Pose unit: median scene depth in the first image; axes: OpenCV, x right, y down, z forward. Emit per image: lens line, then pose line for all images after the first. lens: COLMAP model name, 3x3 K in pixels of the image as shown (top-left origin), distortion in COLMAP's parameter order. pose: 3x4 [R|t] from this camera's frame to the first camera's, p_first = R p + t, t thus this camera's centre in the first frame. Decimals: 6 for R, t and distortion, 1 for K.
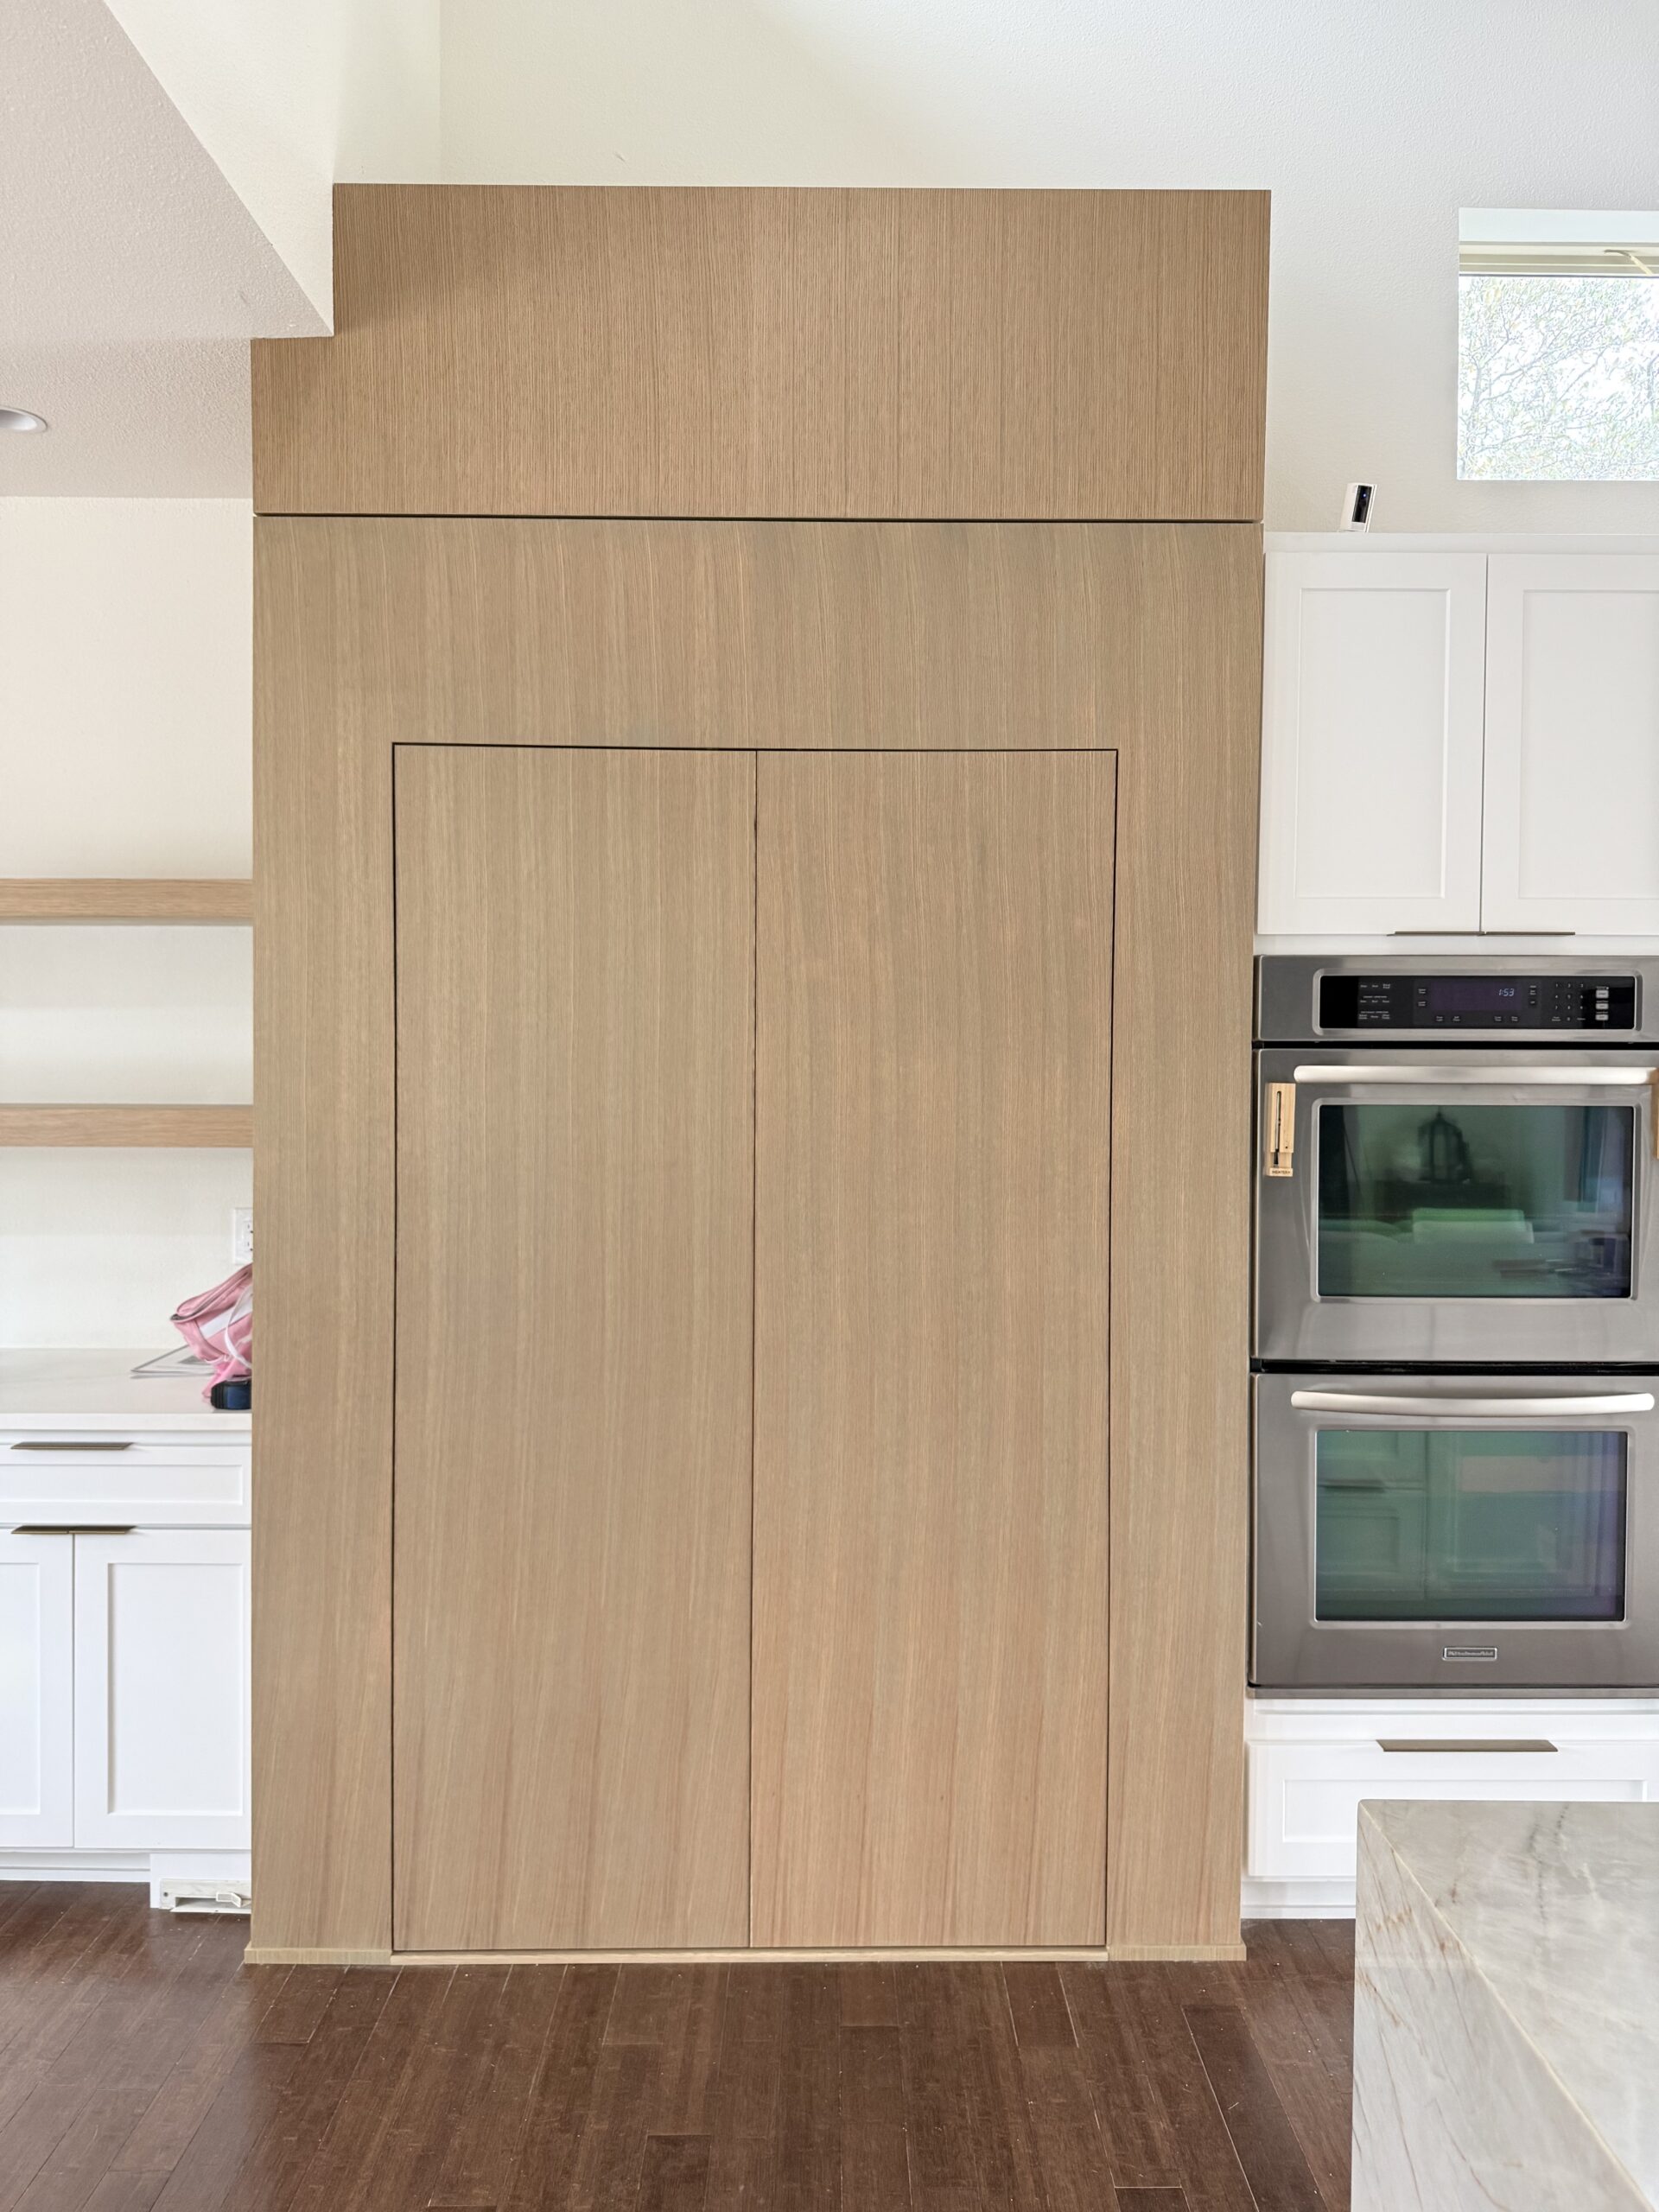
lens RADIAL K [[1562.3, 0, 829.5], [0, 1562.3, 1106.0], [0, 0, 1]] dist [0.095540, -0.150358]
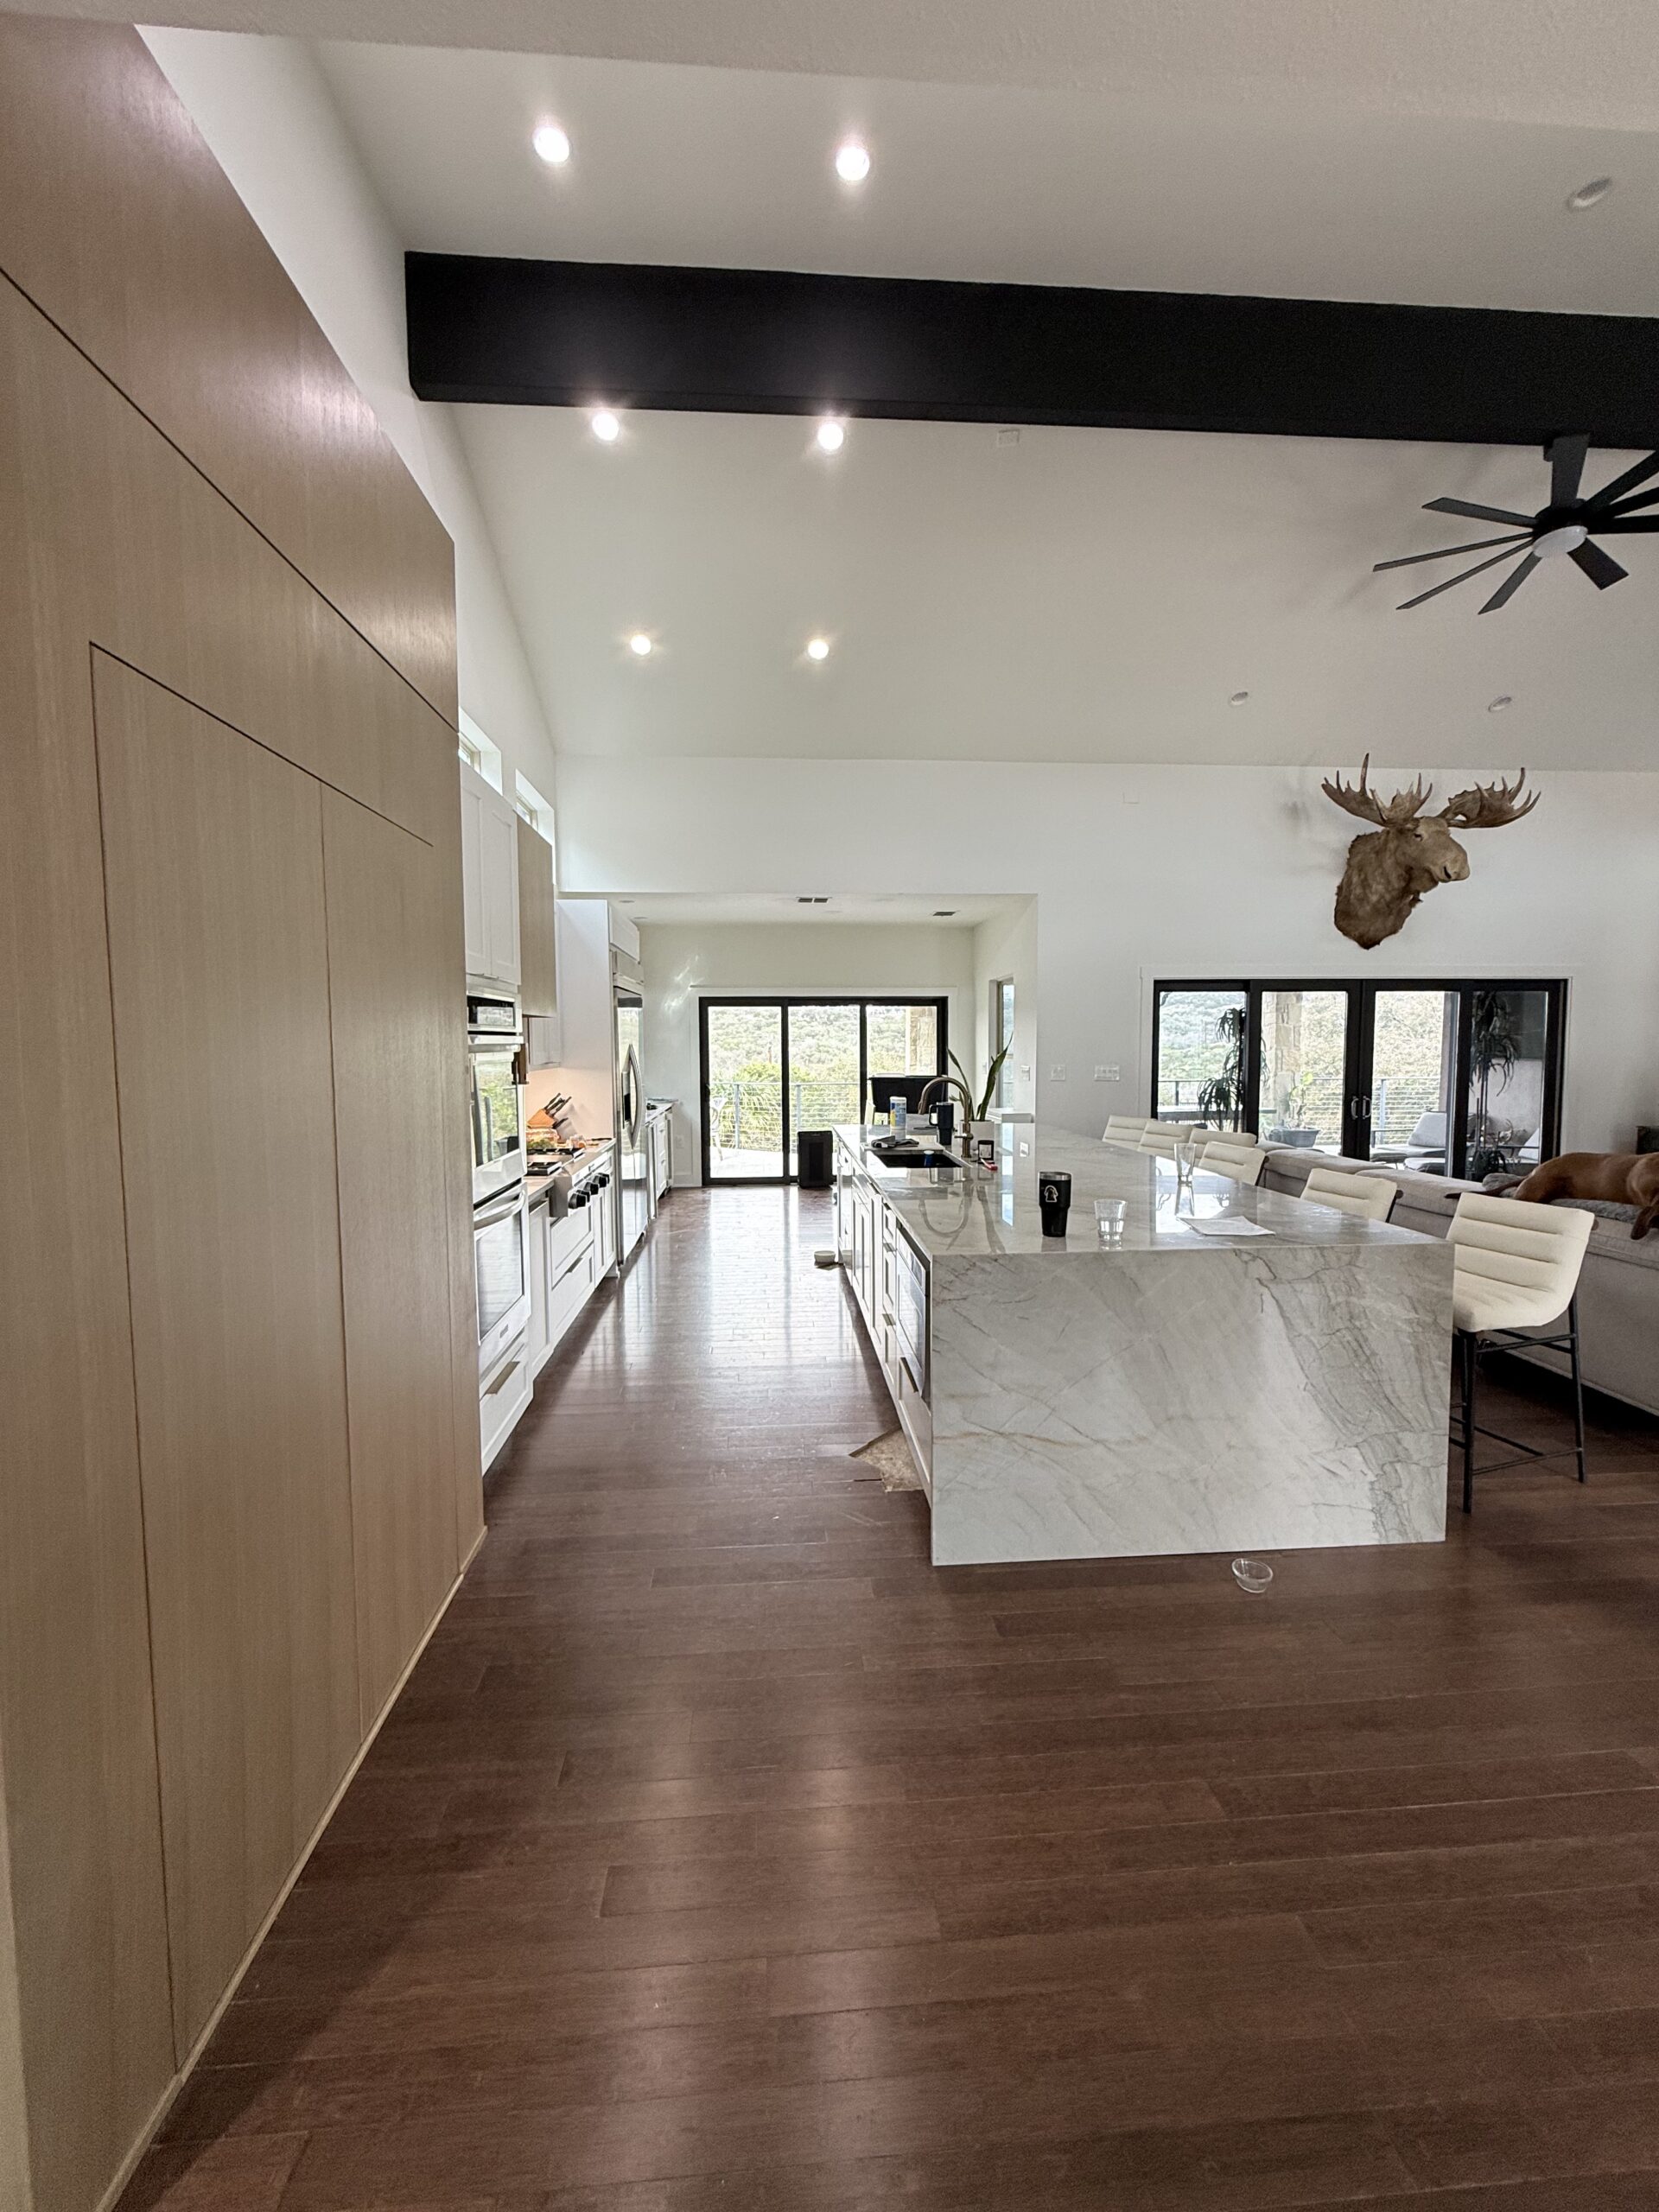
lens RADIAL K [[881.2, 0, 826.7], [0, 881.2, 1101.7], [0, 0, 1]] dist [0.000686, 0.000204]
pose [[-0.067897, -0.072834, 0.995030, -0.750952], [0.032146, 0.996654, 0.075146, -0.022839], [-0.997174, 0.037088, -0.065329, 0.666085]]
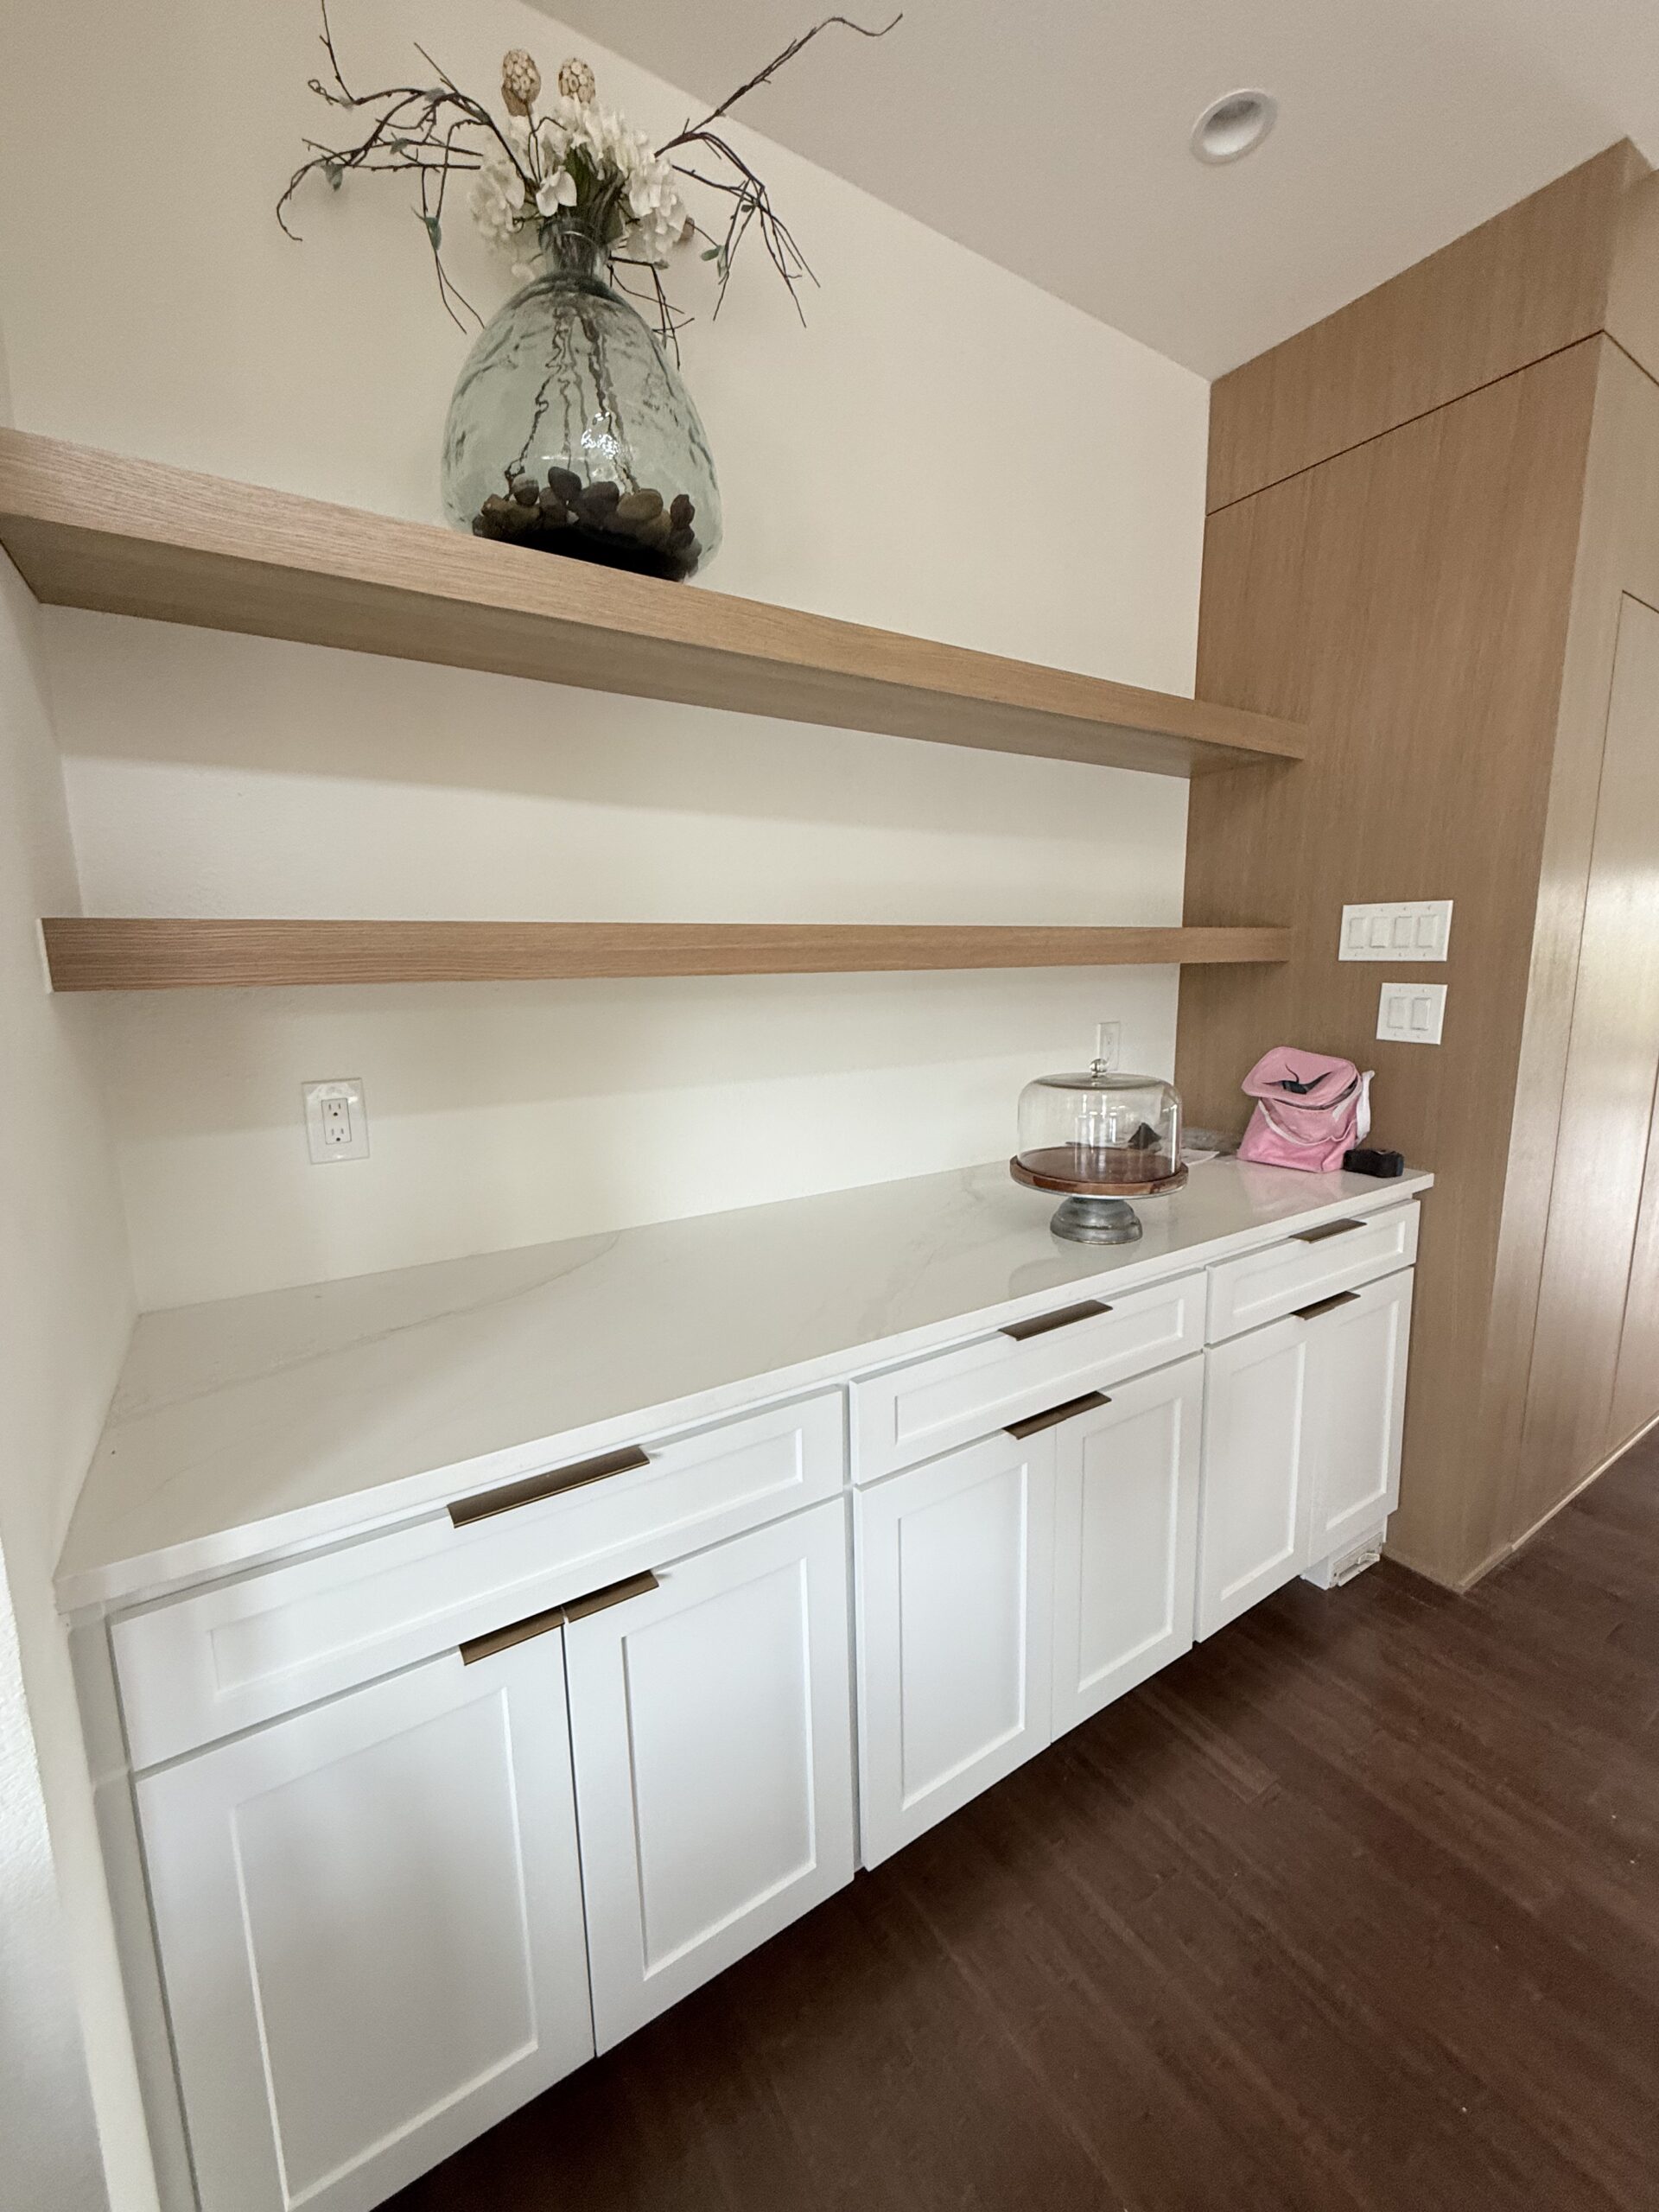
lens RADIAL K [[881.2, 0, 826.7], [0, 881.2, 1101.7], [0, 0, 1]] dist [0.000686, 0.000204]
pose [[0.841275, -0.105903, 0.530132, -1.149282], [0.035212, 0.989277, 0.141746, 0.030247], [-0.539459, -0.100580, 0.835983, 0.731099]]
